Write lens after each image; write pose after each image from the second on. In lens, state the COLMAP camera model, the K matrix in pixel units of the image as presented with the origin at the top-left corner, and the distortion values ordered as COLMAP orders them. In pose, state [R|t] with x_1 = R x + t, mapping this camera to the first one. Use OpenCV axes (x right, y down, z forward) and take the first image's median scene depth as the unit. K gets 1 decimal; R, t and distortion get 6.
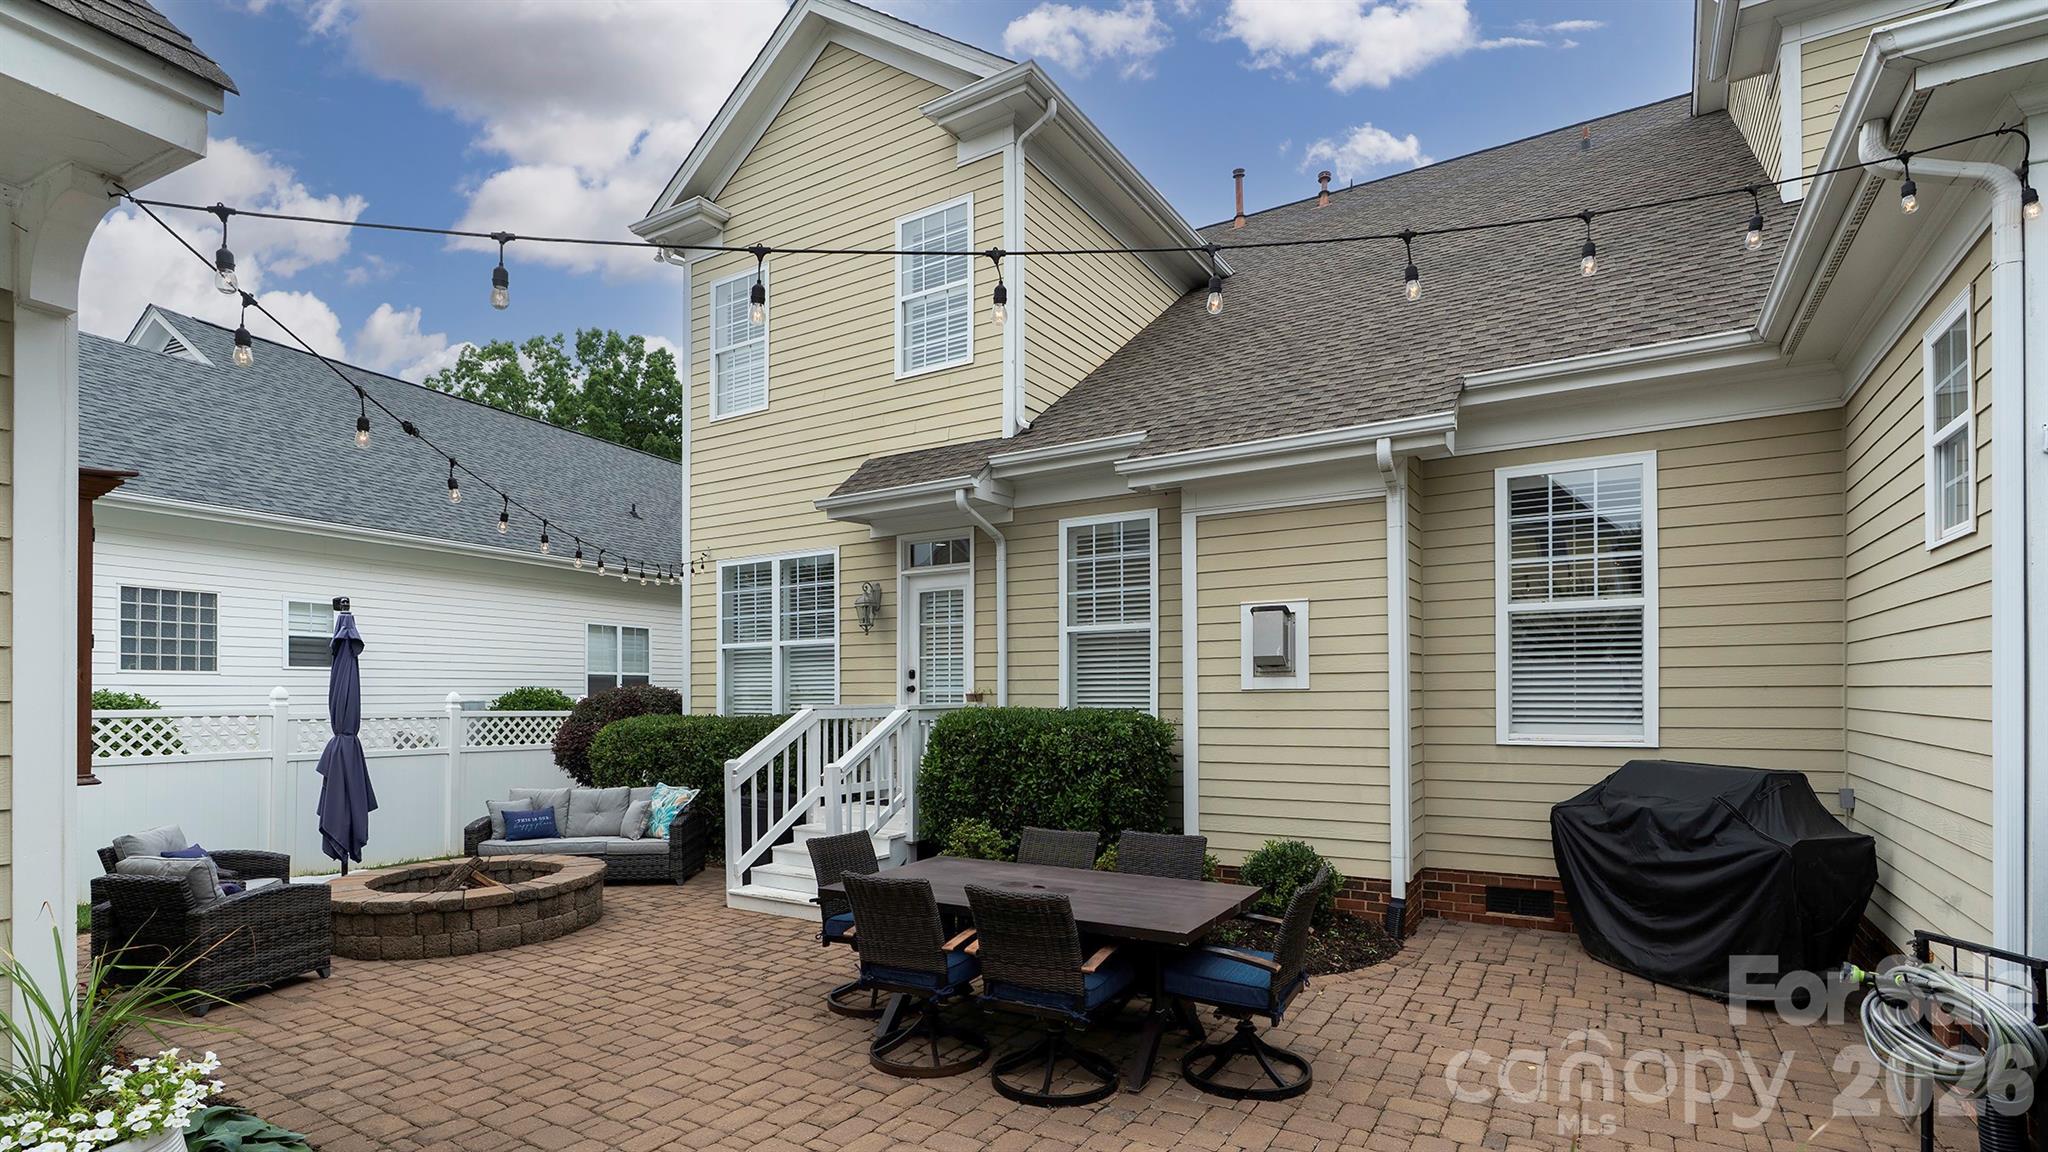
lens RADIAL K [[972.9, 0, 996.7], [0, 972.9, 686.5], [0, 0, 1]] dist [-0.008722, 0.000550]
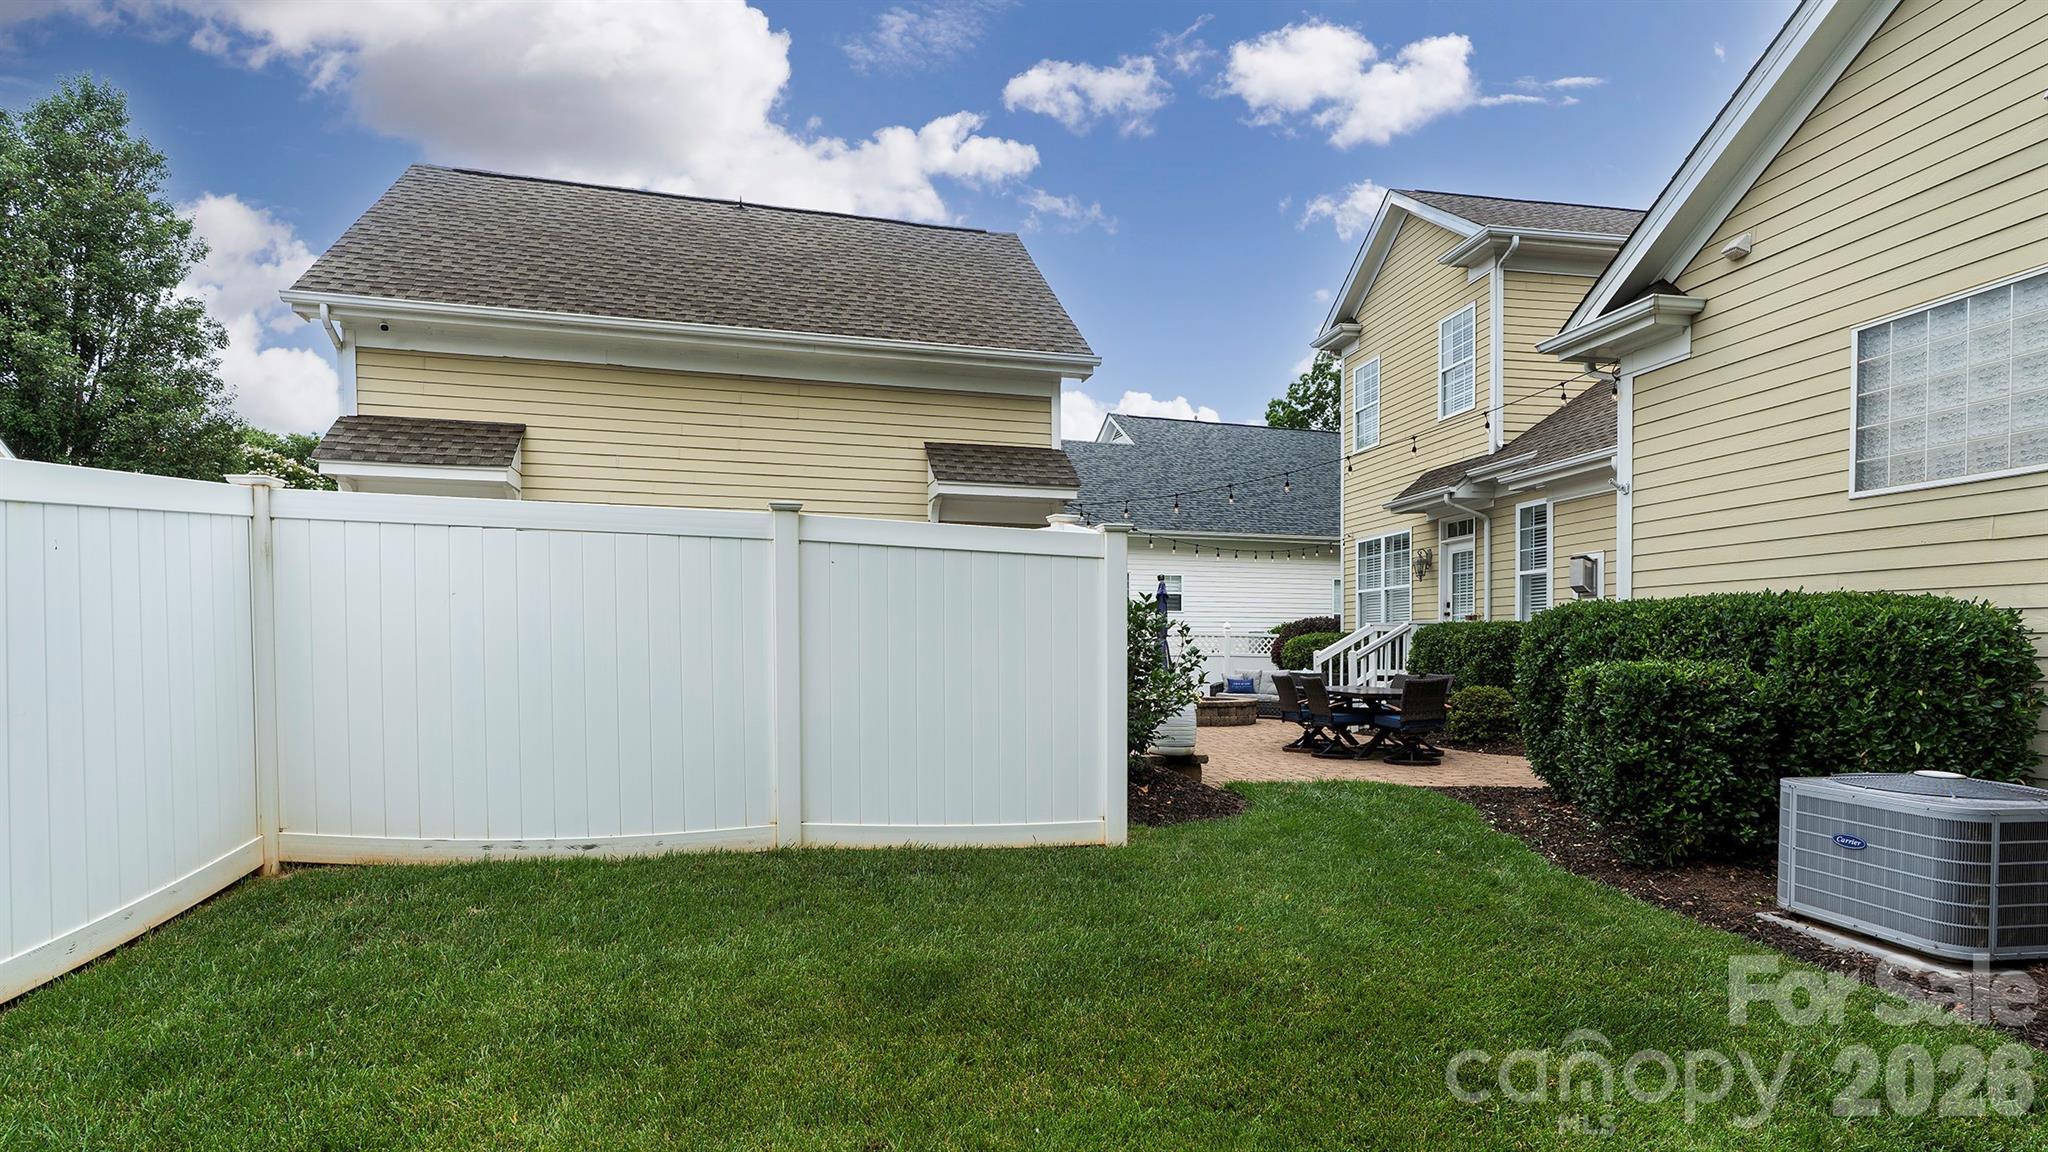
lens RADIAL K [[972.9, 0, 1022.1], [0, 972.9, 576.2], [0, 0, 1]] dist [-0.008722, 0.000550]
pose [[0.672455, -0.047000, -0.738645, 0.638024], [0.001945, 0.998091, -0.061737, 0.038778], [0.740136, 0.040078, 0.671262, -0.607008]]
